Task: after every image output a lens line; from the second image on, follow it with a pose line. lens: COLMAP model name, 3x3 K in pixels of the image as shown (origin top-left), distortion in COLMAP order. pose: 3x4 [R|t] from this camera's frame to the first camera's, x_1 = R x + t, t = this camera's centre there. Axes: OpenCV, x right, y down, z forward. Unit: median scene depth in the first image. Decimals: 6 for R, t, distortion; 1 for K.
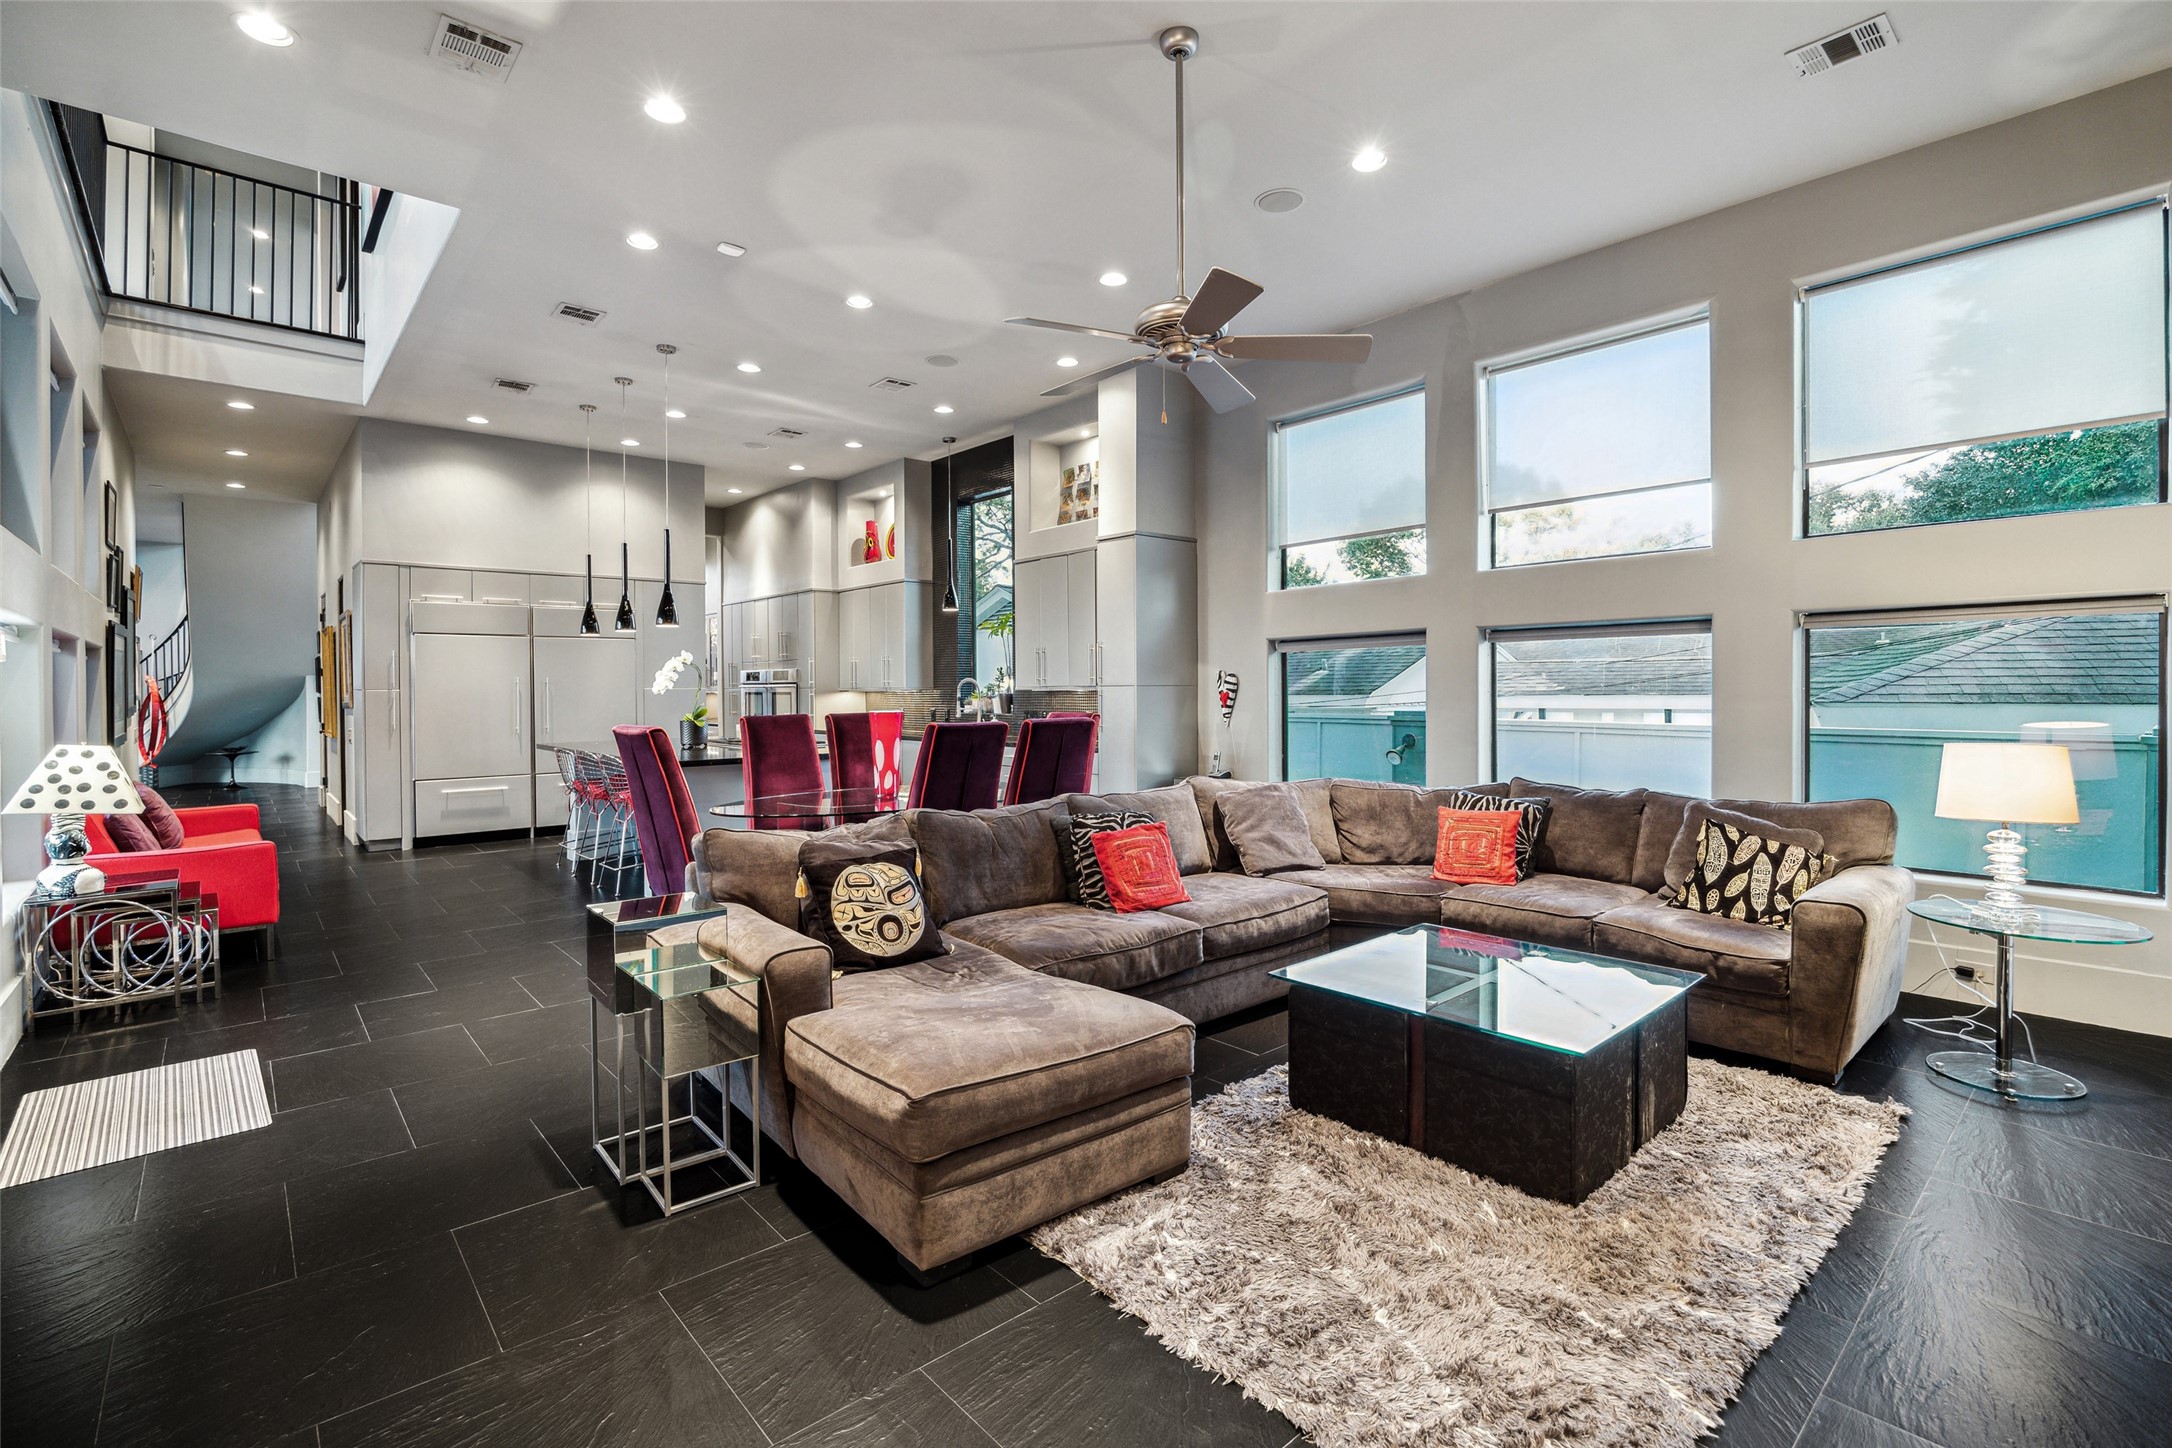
lens RADIAL K [[1002.1, 0, 1085.7], [0, 1002.1, 695.5], [0, 0, 1]] dist [-0.016263, -0.000771]
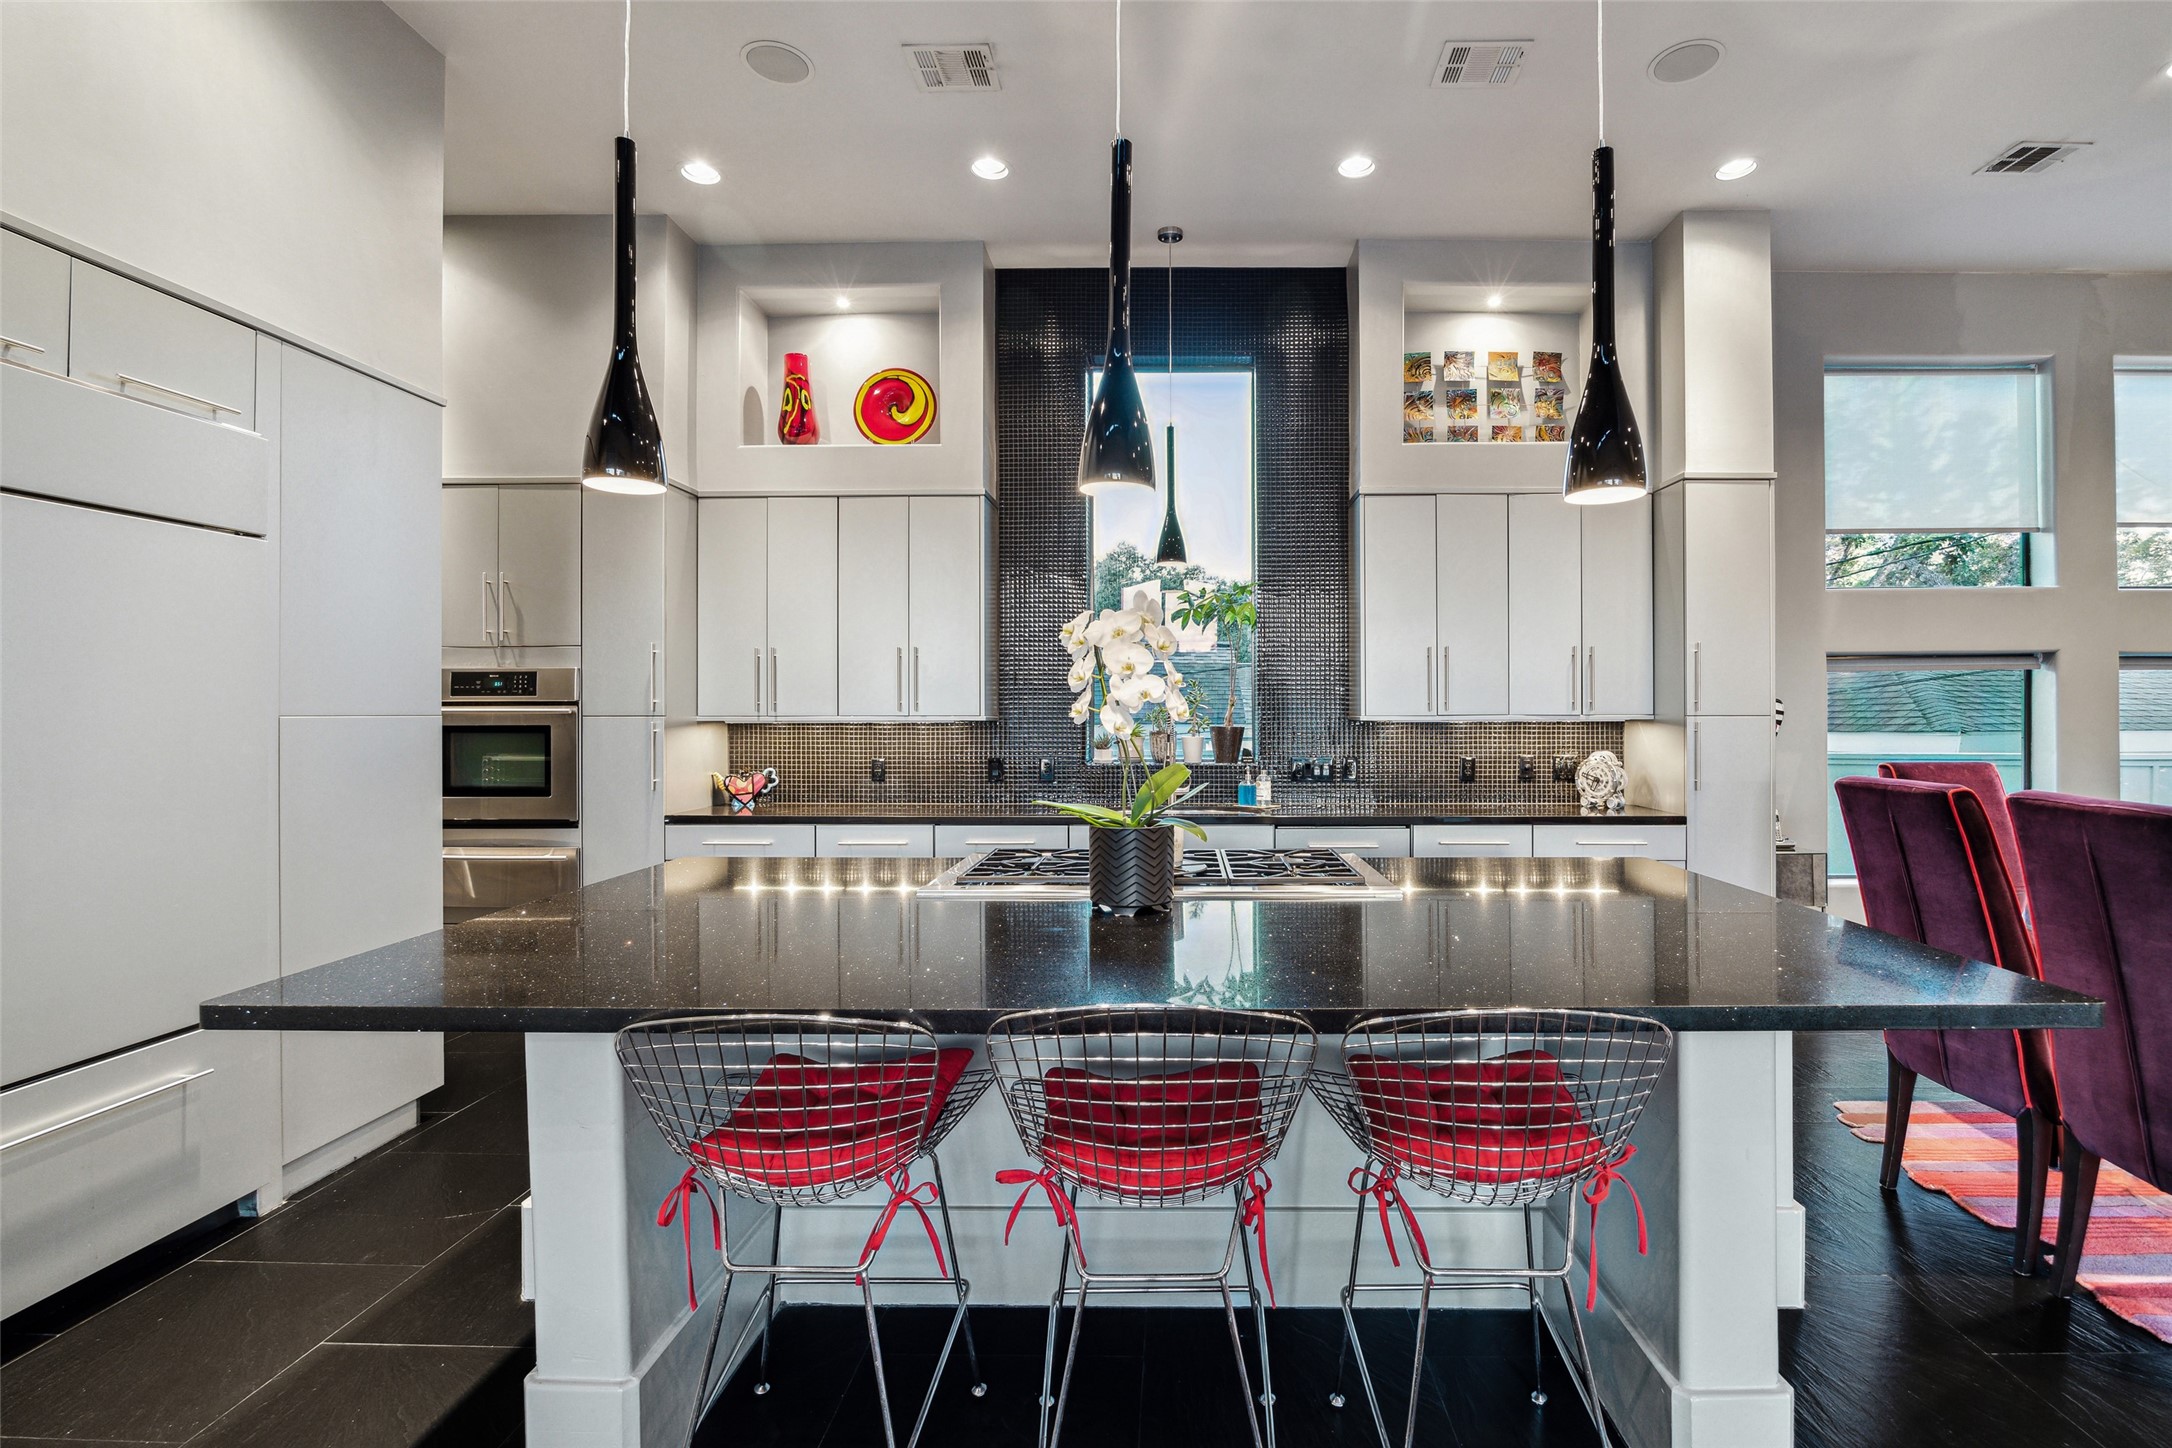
lens RADIAL K [[1002.1, 0, 1086.1], [0, 1002.1, 724.4], [0, 0, 1]] dist [-0.016263, -0.000771]
pose [[0.663941, 0.000558, 0.747785, -0.569787], [0.002095, 0.999994, -0.002606, -0.001745], [-0.747782, 0.003297, 0.663936, 0.716490]]
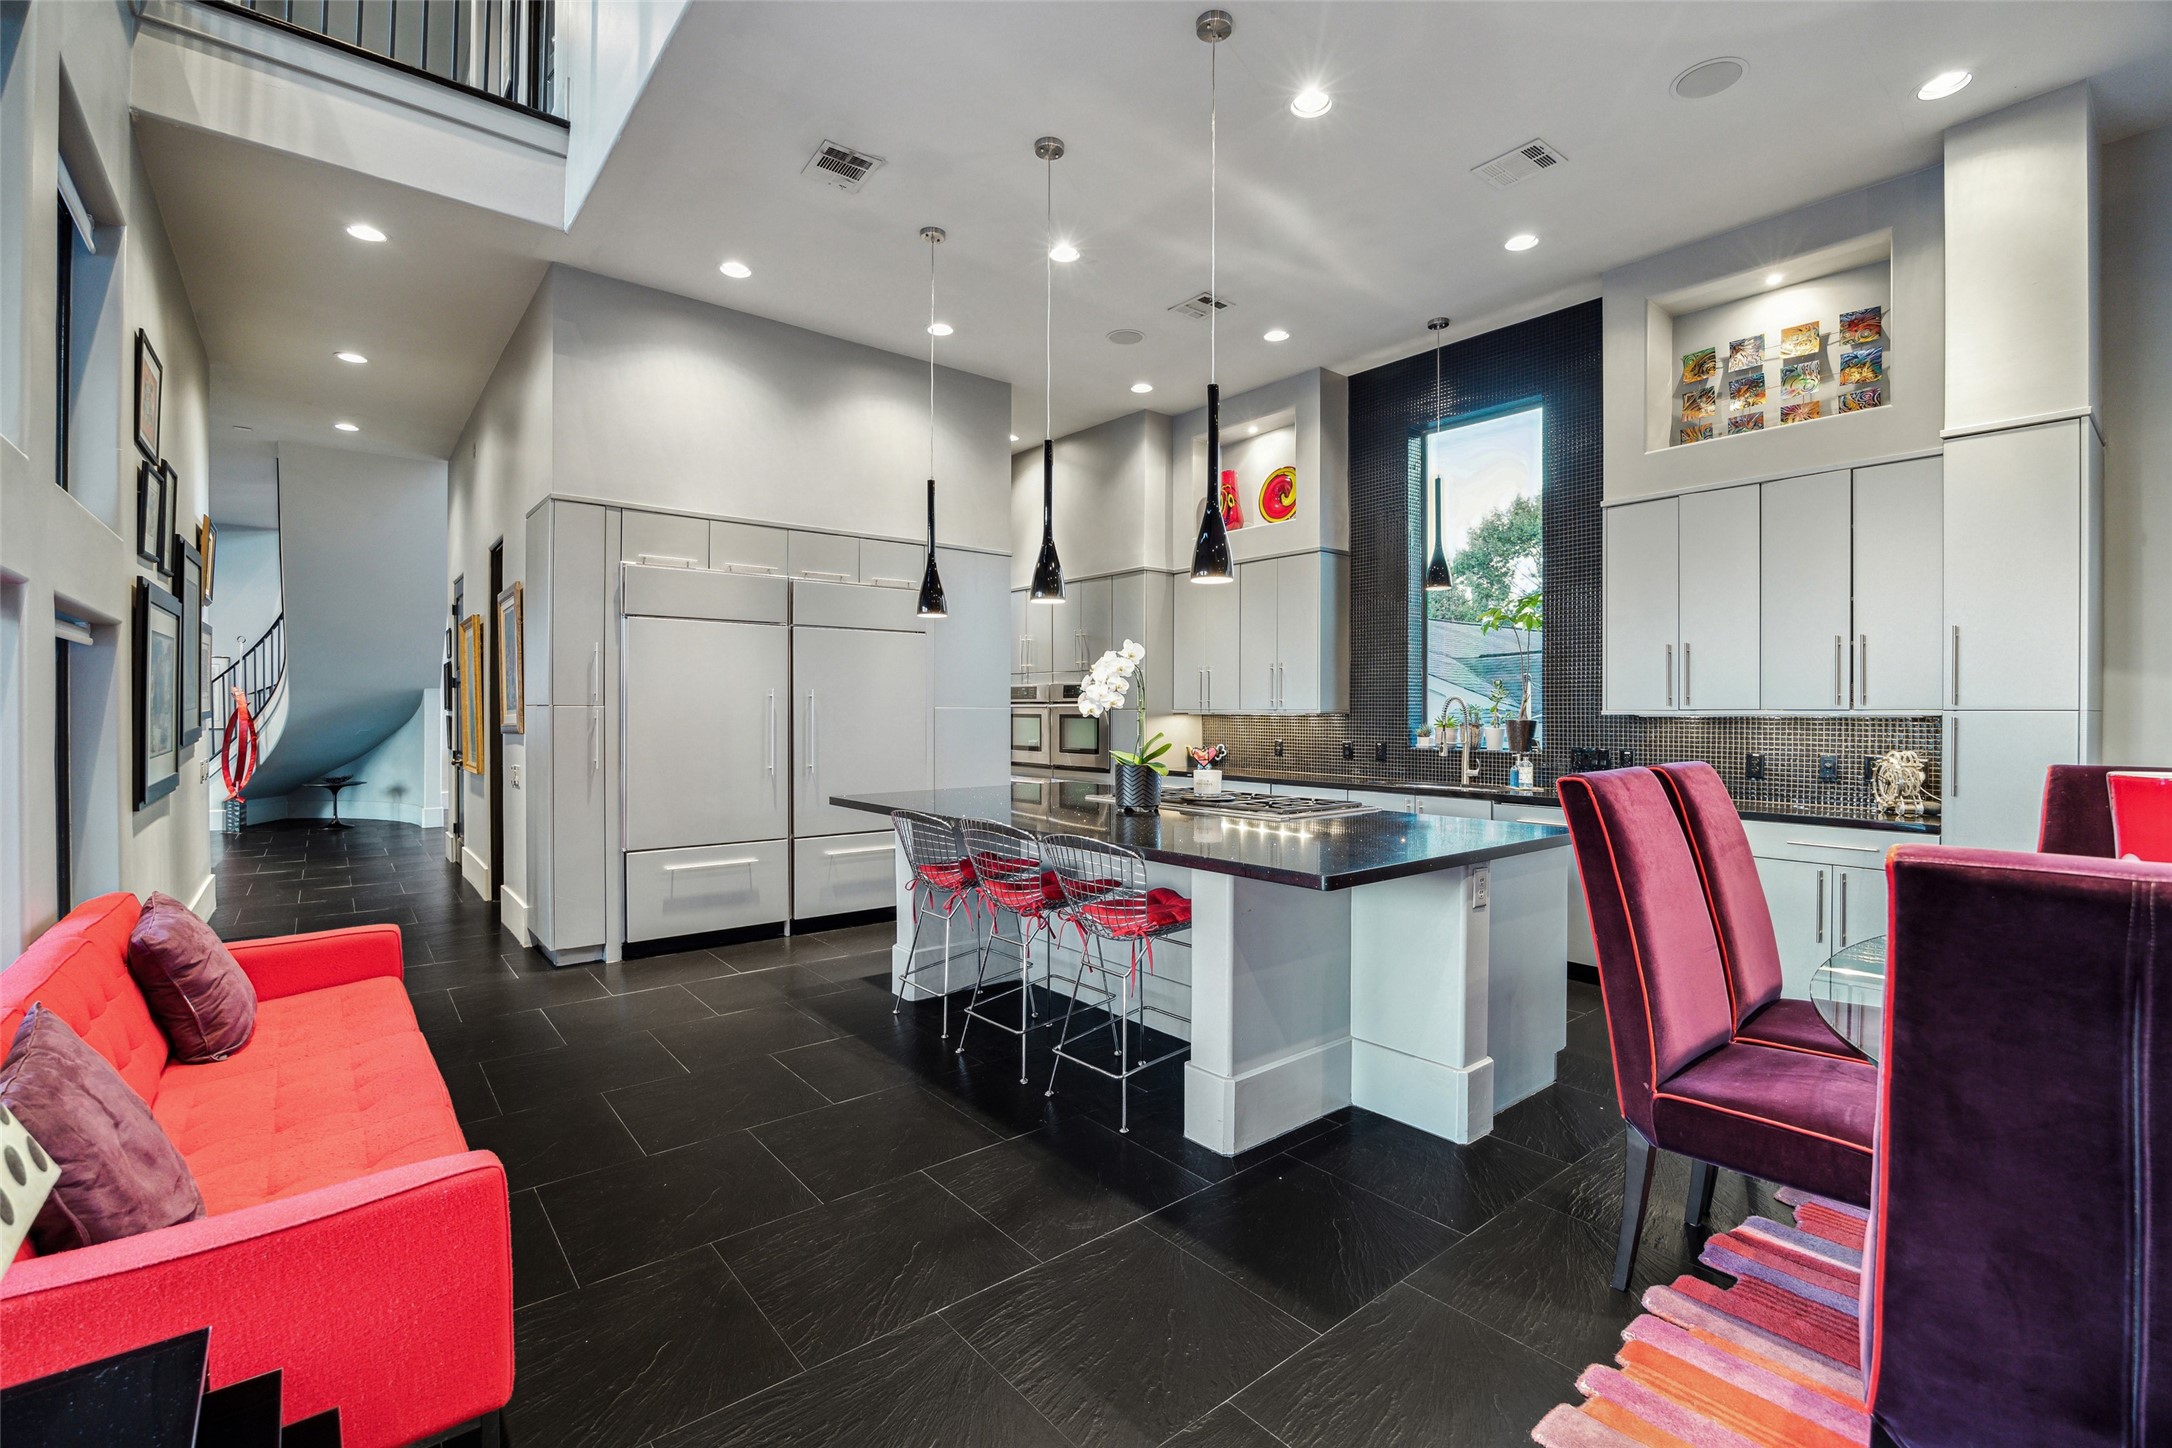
lens RADIAL K [[957.8, 0, 1083.0], [0, 957.8, 717.6], [0, 0, 1]] dist [-0.029061, 0.001802]
pose [[0.999356, 0.007809, -0.035036, -0.355517], [-0.007822, 0.999969, -0.000210, -0.000859], [0.035033, 0.000484, 0.999386, 0.400010]]
